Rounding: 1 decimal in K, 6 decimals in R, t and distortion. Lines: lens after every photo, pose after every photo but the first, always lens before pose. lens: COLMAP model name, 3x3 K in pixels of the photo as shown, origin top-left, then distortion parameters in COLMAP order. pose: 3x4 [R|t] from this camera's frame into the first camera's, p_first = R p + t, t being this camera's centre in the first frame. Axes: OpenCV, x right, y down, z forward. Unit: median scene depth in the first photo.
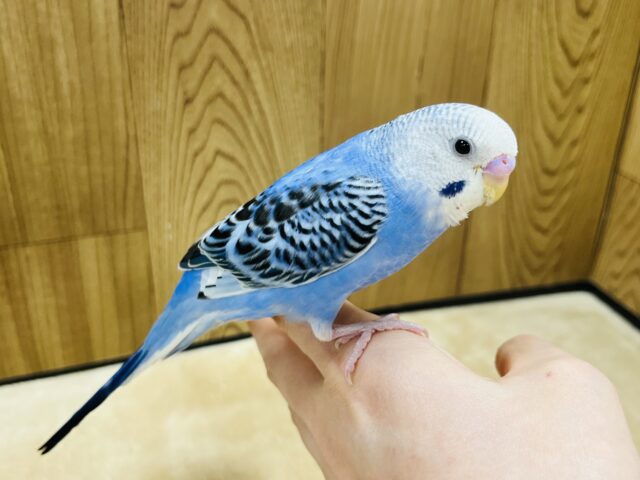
lens RADIAL K [[728.3, 0, 321.0], [0, 728.3, 244.0], [0, 0, 1]] dist [-0.010452, 0.000000]
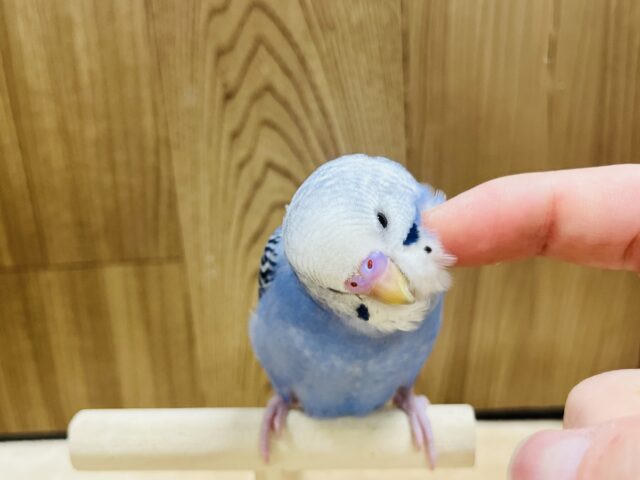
lens RADIAL K [[728.3, 0, 322.7], [0, 728.3, 242.7], [0, 0, 1]] dist [-0.010452, 0.000000]
pose [[0.928210, 0.019730, -0.371533, 0.212240], [-0.094688, 0.978239, -0.184614, 0.099307], [0.359806, 0.206540, 0.909880, 0.334931]]
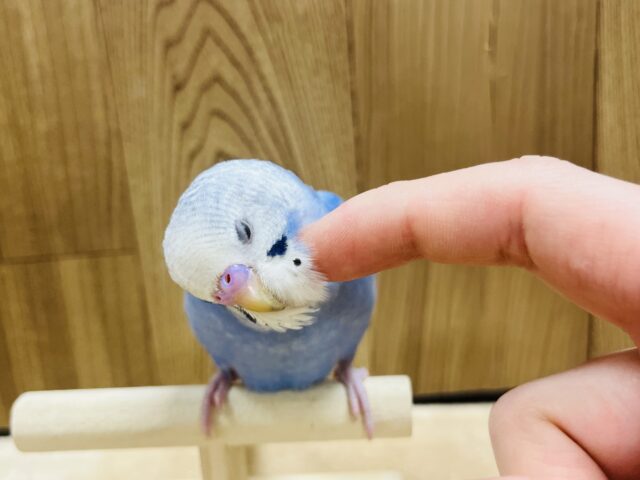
lens RADIAL K [[728.3, 0, 321.2], [0, 728.3, 239.6], [0, 0, 1]] dist [-0.010452, 0.000000]
pose [[0.937827, -0.004947, -0.347068, 0.245952], [-0.069577, 0.976925, -0.201932, 0.121871], [0.340058, 0.213525, 0.915842, 0.339815]]
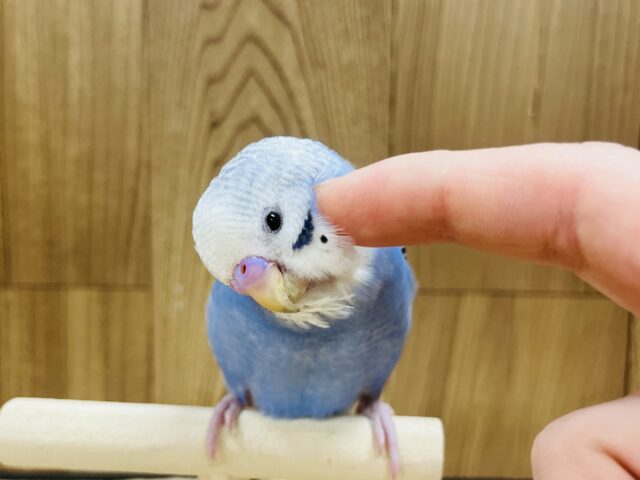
lens RADIAL K [[728.3, 0, 317.7], [0, 728.3, 238.2], [0, 0, 1]] dist [-0.010452, 0.000000]
pose [[0.931681, 0.026734, -0.362293, 0.215784], [-0.164766, 0.919910, -0.355834, 0.185504], [0.323764, 0.391217, 0.861467, 0.386121]]
